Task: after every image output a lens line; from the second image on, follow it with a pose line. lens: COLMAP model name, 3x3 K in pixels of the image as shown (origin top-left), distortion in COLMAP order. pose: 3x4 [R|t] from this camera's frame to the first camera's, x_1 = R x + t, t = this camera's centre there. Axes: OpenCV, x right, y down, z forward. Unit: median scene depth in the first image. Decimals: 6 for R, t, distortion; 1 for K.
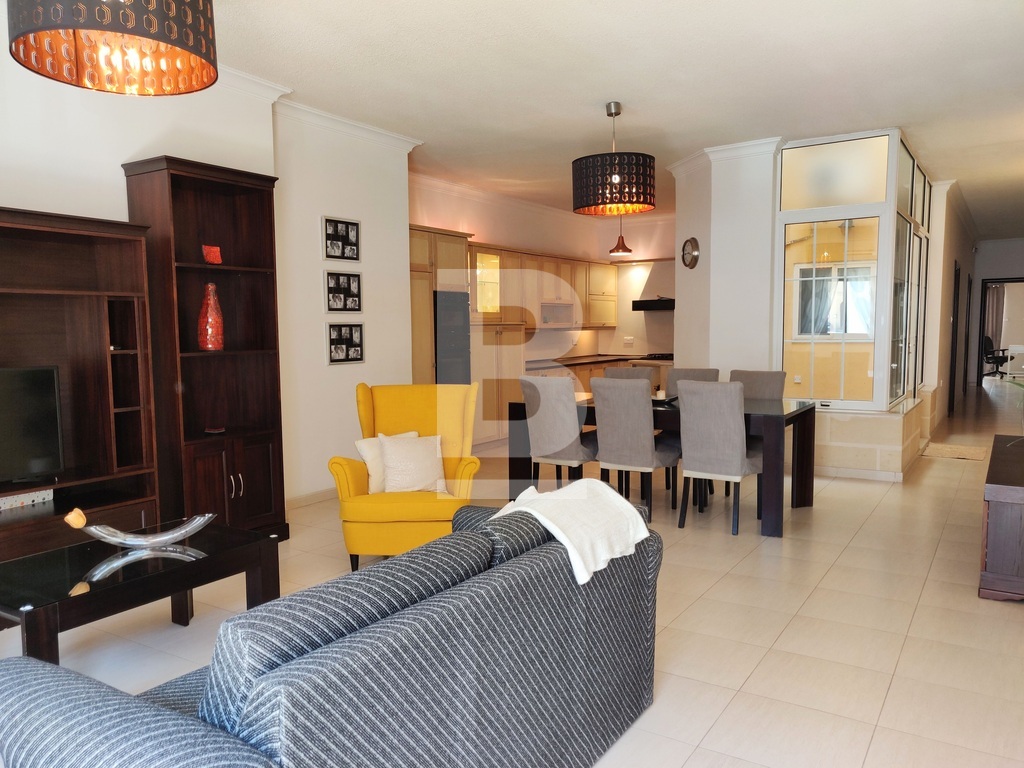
lens RADIAL K [[793.3, 0, 498.4], [0, 793.3, 403.4], [0, 0, 1]] dist [-0.015815, 0.034780]
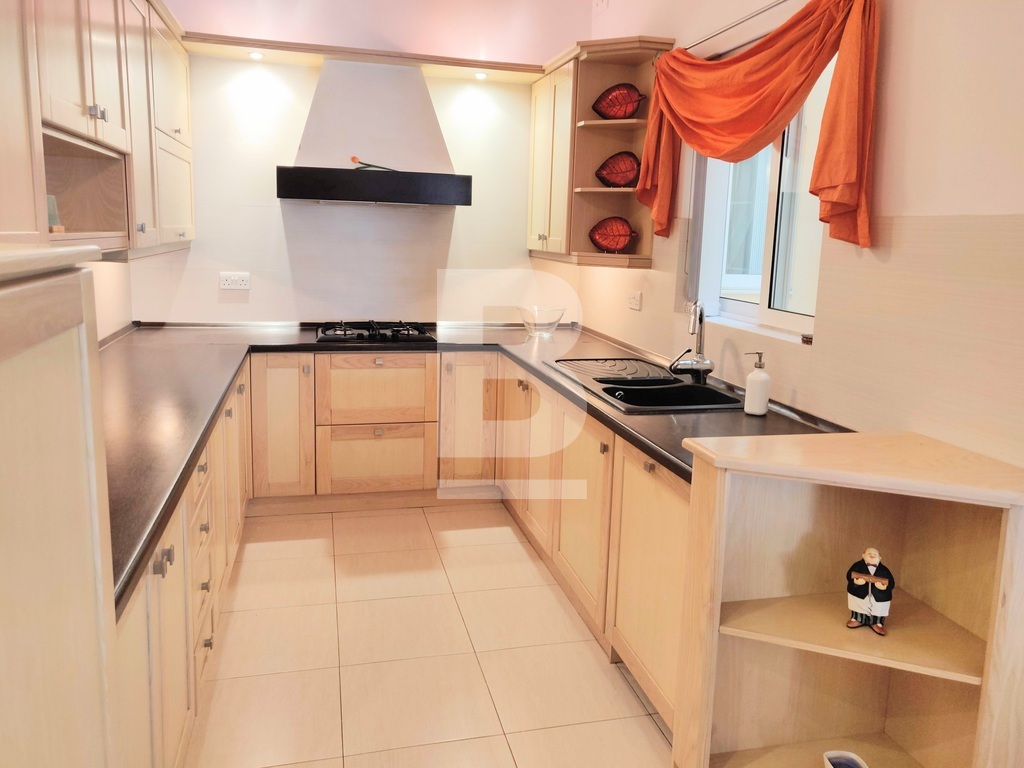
lens RADIAL K [[793.3, 0, 529.2], [0, 793.3, 363.1], [0, 0, 1]] dist [-0.015815, 0.034780]
pose [[0.669439, -0.087870, 0.737652, -0.014561], [0.030521, 0.995395, 0.090874, -0.136487], [-0.742239, -0.038320, 0.669038, 1.272391]]
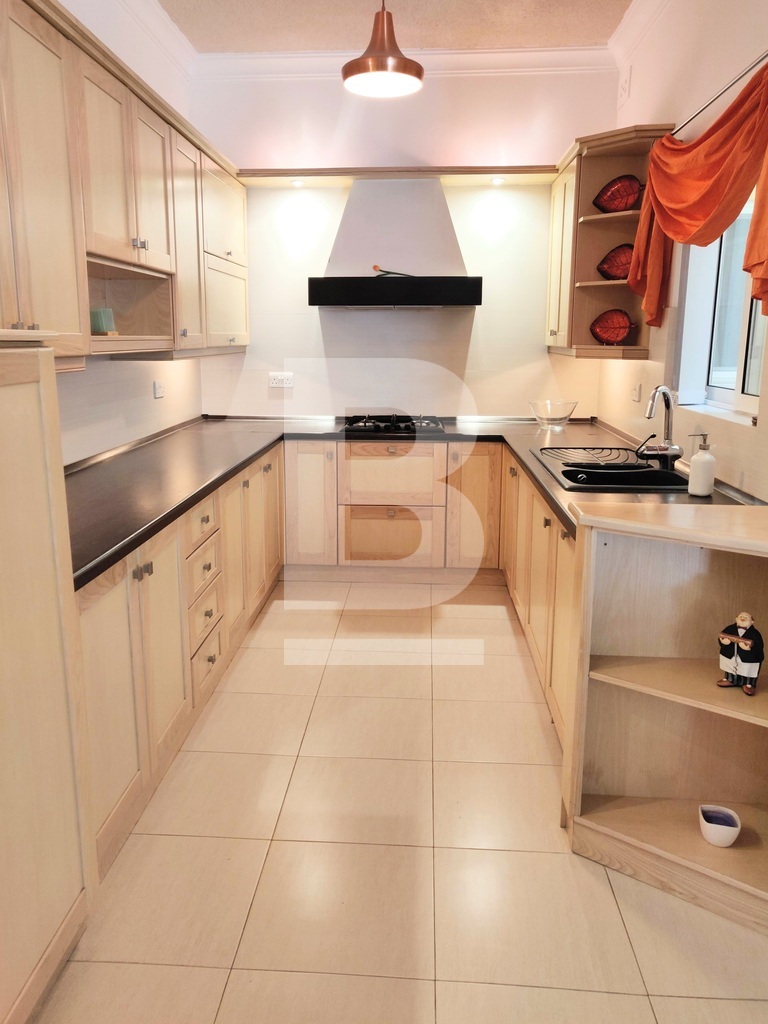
lens RADIAL K [[793.3, 0, 364.4], [0, 793.3, 500.6], [0, 0, 1]] dist [-0.015815, 0.034780]
pose [[0.879188, -0.084231, 0.468970, 0.014018], [0.035681, 0.993126, 0.111483, -0.119078], [-0.475137, -0.081282, 0.876150, 1.177320]]
